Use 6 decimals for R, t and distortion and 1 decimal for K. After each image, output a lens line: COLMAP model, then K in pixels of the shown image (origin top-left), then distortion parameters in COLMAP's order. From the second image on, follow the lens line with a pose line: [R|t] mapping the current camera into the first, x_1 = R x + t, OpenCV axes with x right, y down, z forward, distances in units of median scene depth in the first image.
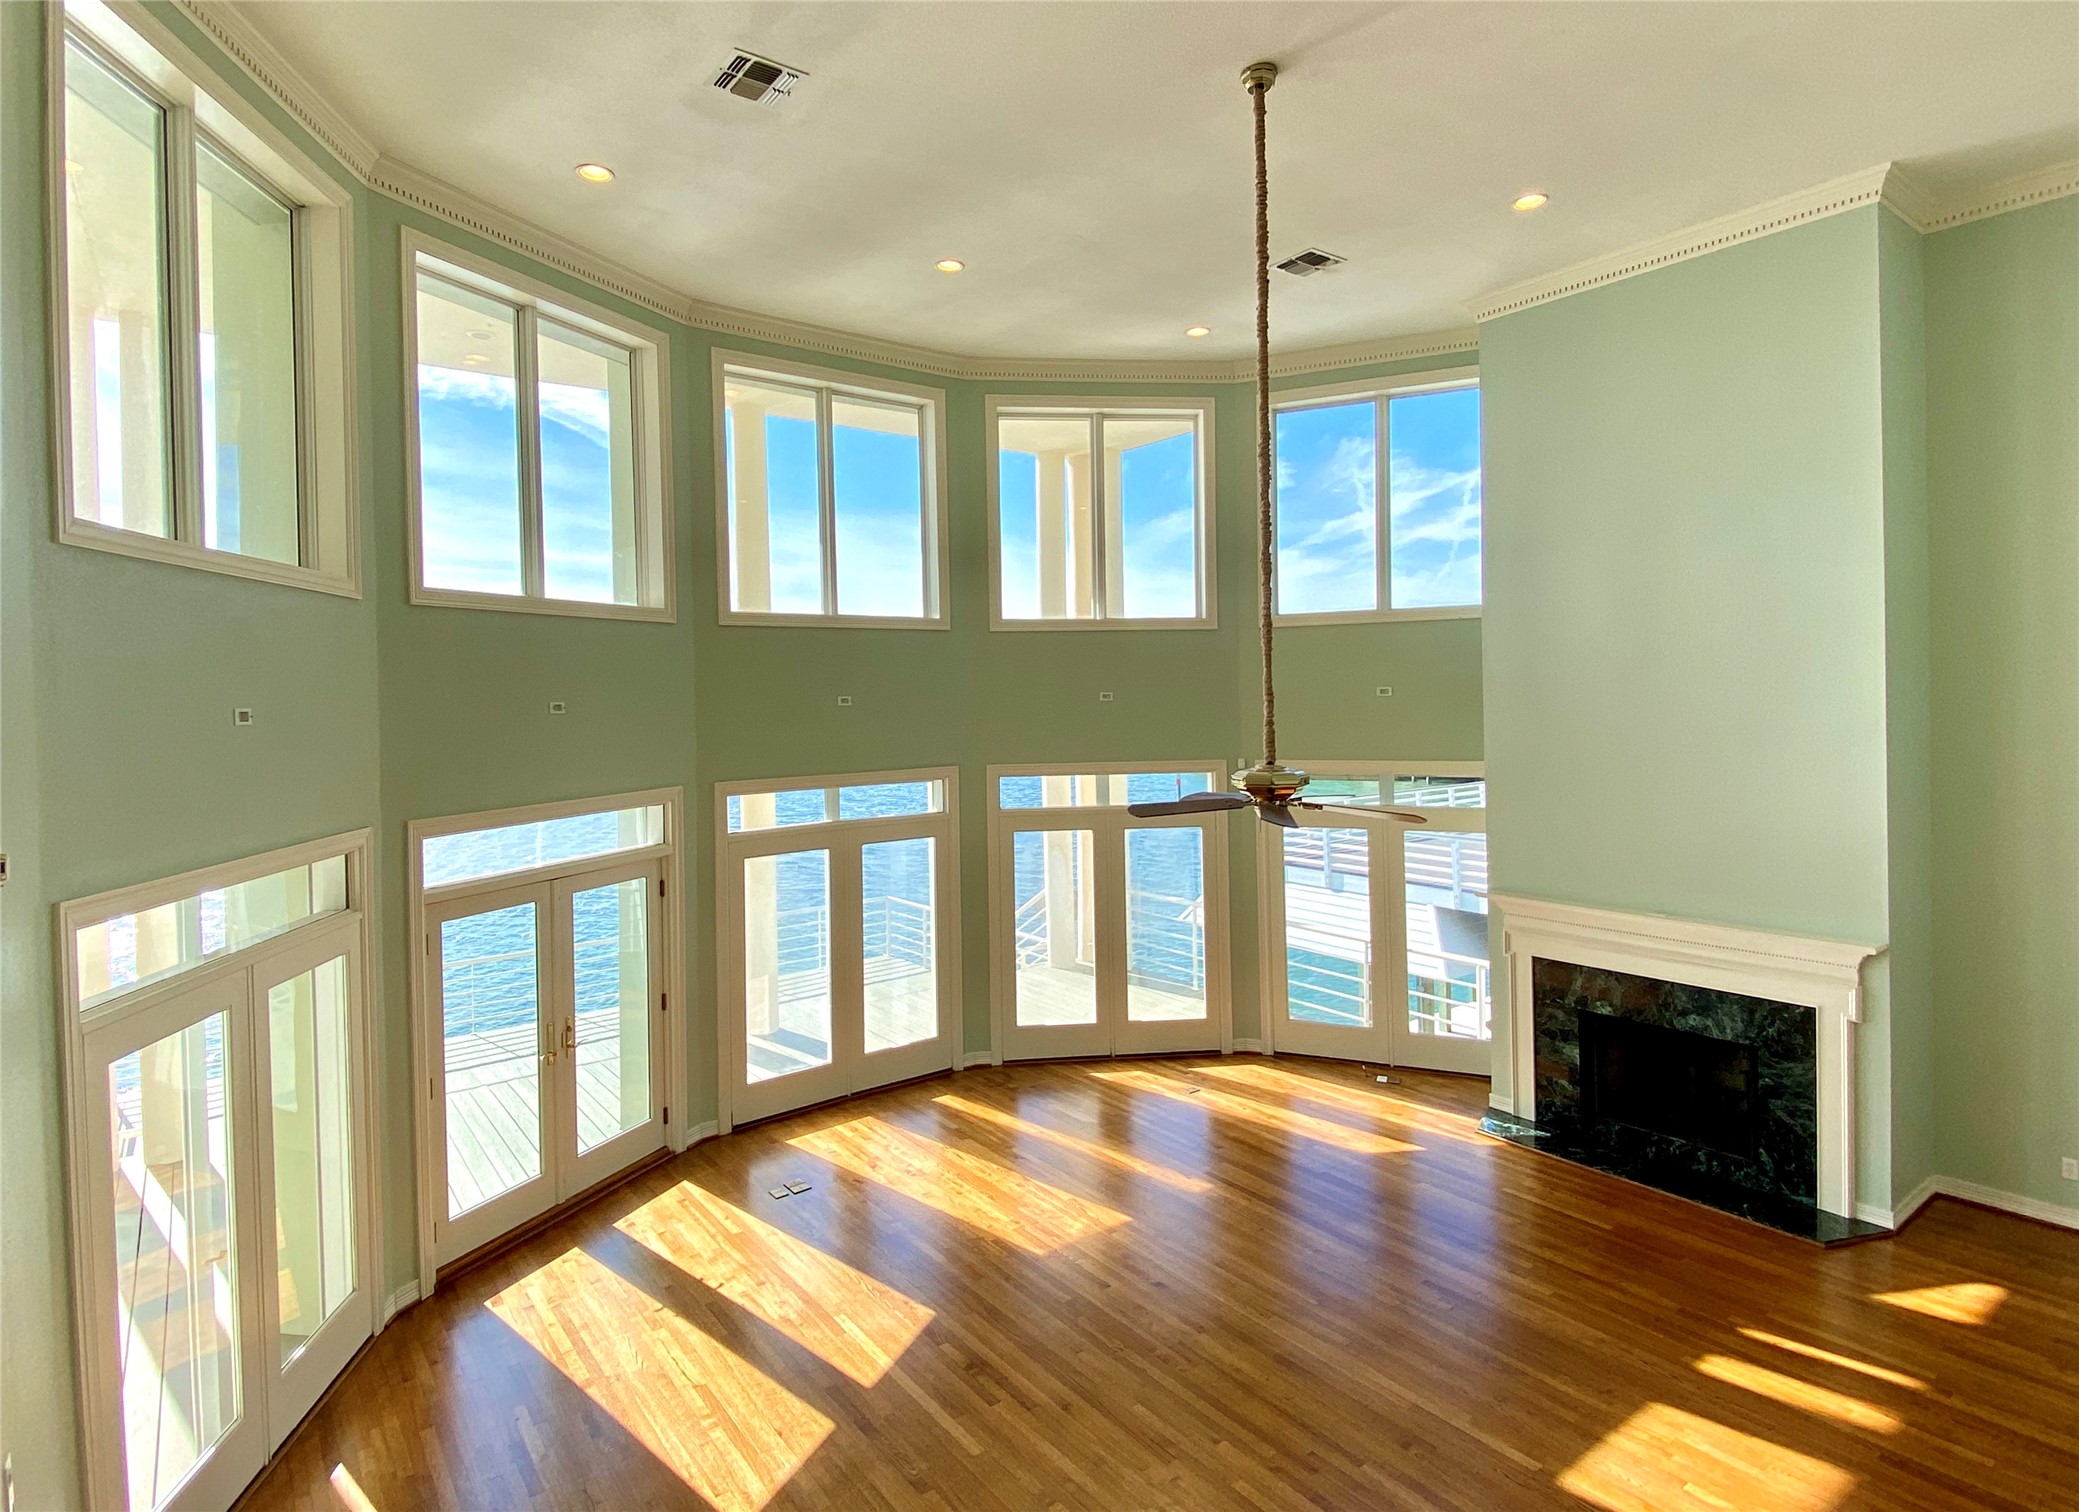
lens RADIAL K [[1124.6, 0, 1032.3], [0, 1124.6, 724.3], [0, 0, 1]] dist [0.013630, -0.003162]
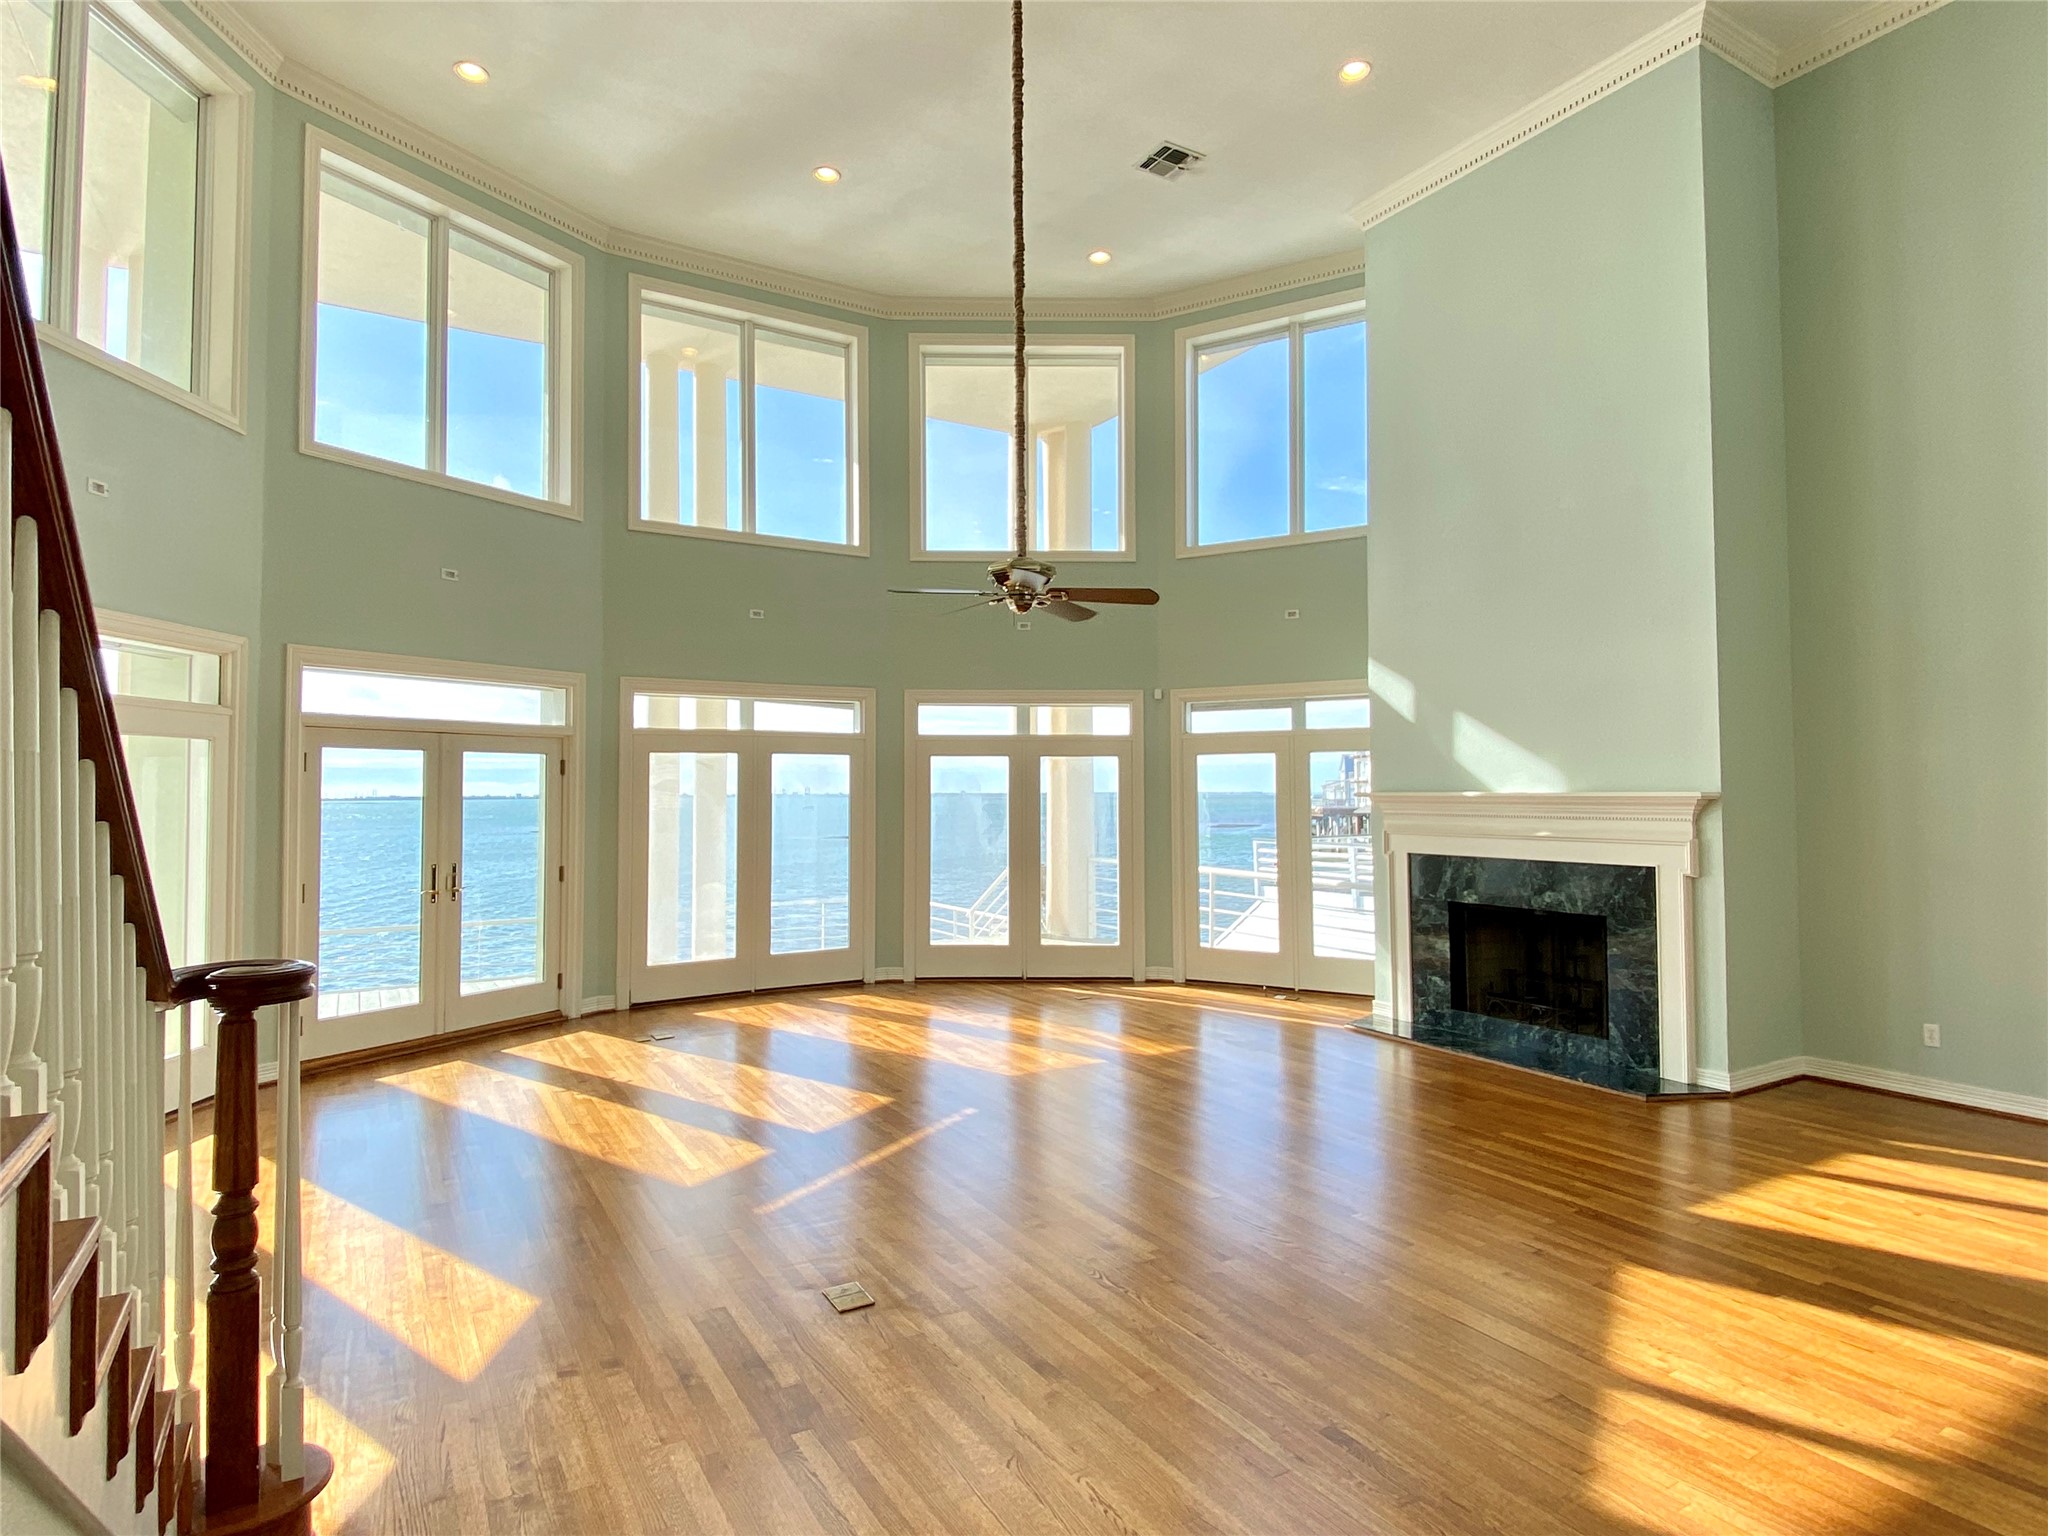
lens RADIAL K [[1136.9, 0, 1017.4], [0, 1136.9, 765.1], [0, 0, 1]] dist [0.032460, -0.024563]
pose [[0.994156, 0.012062, -0.107280, 0.215854], [-0.016829, 0.998906, -0.043639, 0.183494], [0.106637, 0.045189, 0.993271, -0.030950]]
